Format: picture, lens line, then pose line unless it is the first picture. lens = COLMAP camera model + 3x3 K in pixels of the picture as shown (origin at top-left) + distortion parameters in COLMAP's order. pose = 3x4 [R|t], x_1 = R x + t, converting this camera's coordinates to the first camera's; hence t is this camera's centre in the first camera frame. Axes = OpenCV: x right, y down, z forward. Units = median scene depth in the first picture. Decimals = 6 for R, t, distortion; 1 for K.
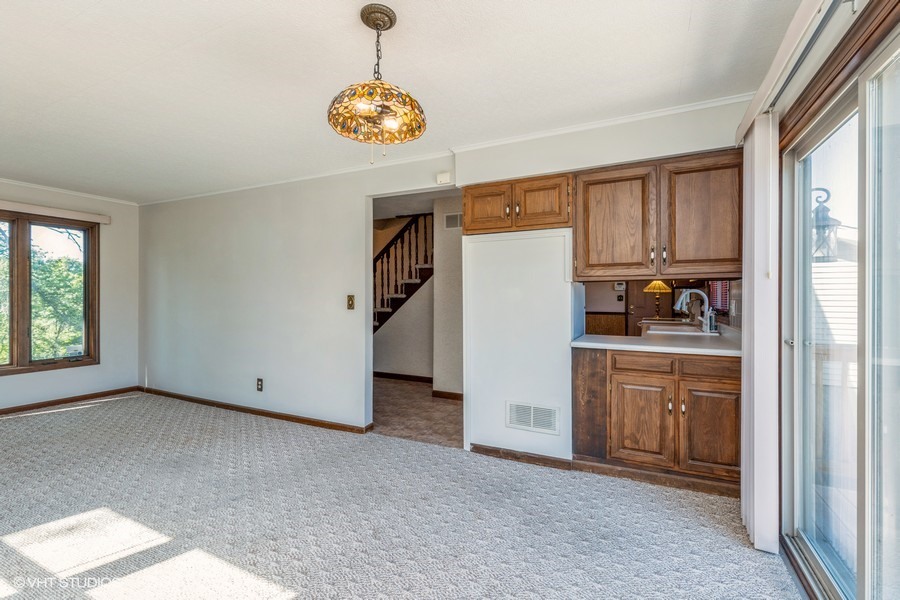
lens RADIAL K [[400.9, 0, 451.8], [0, 400.9, 295.7], [0, 0, 1]] dist [0.001493, -0.000649]
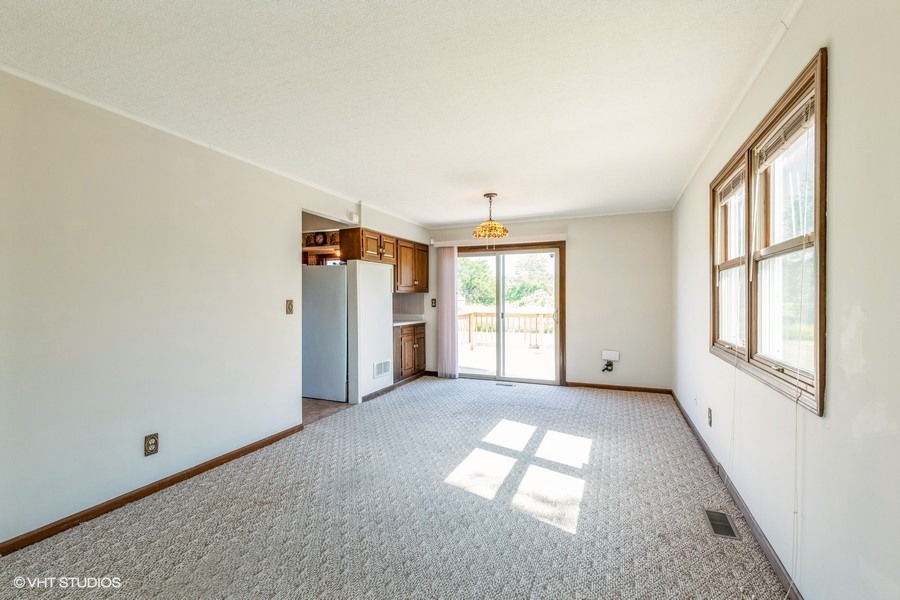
lens RADIAL K [[400.9, 0, 448.2], [0, 400.9, 296.4], [0, 0, 1]] dist [0.001493, -0.000649]
pose [[-0.060258, 0.003911, 0.998175, -1.341690], [-0.002787, 0.999988, -0.004087, -0.007491], [-0.998179, -0.003029, -0.060246, 0.692488]]
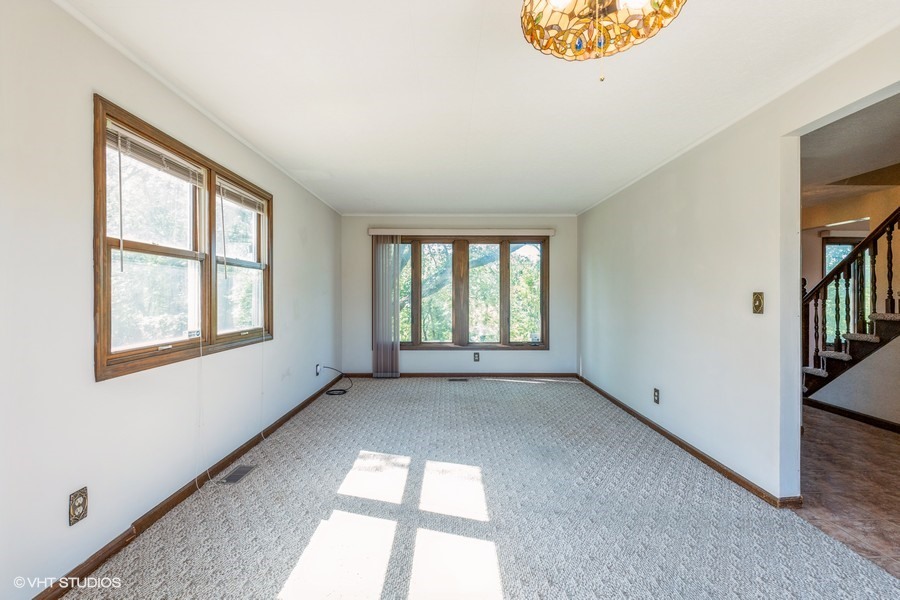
lens RADIAL K [[400.9, 0, 440.4], [0, 400.9, 294.2], [0, 0, 1]] dist [0.001493, -0.000649]
pose [[0.445080, -0.005453, -0.895474, 0.117900], [0.003062, 0.999985, -0.004567, 0.003629], [0.895485, -0.000710, 0.445090, 0.234279]]
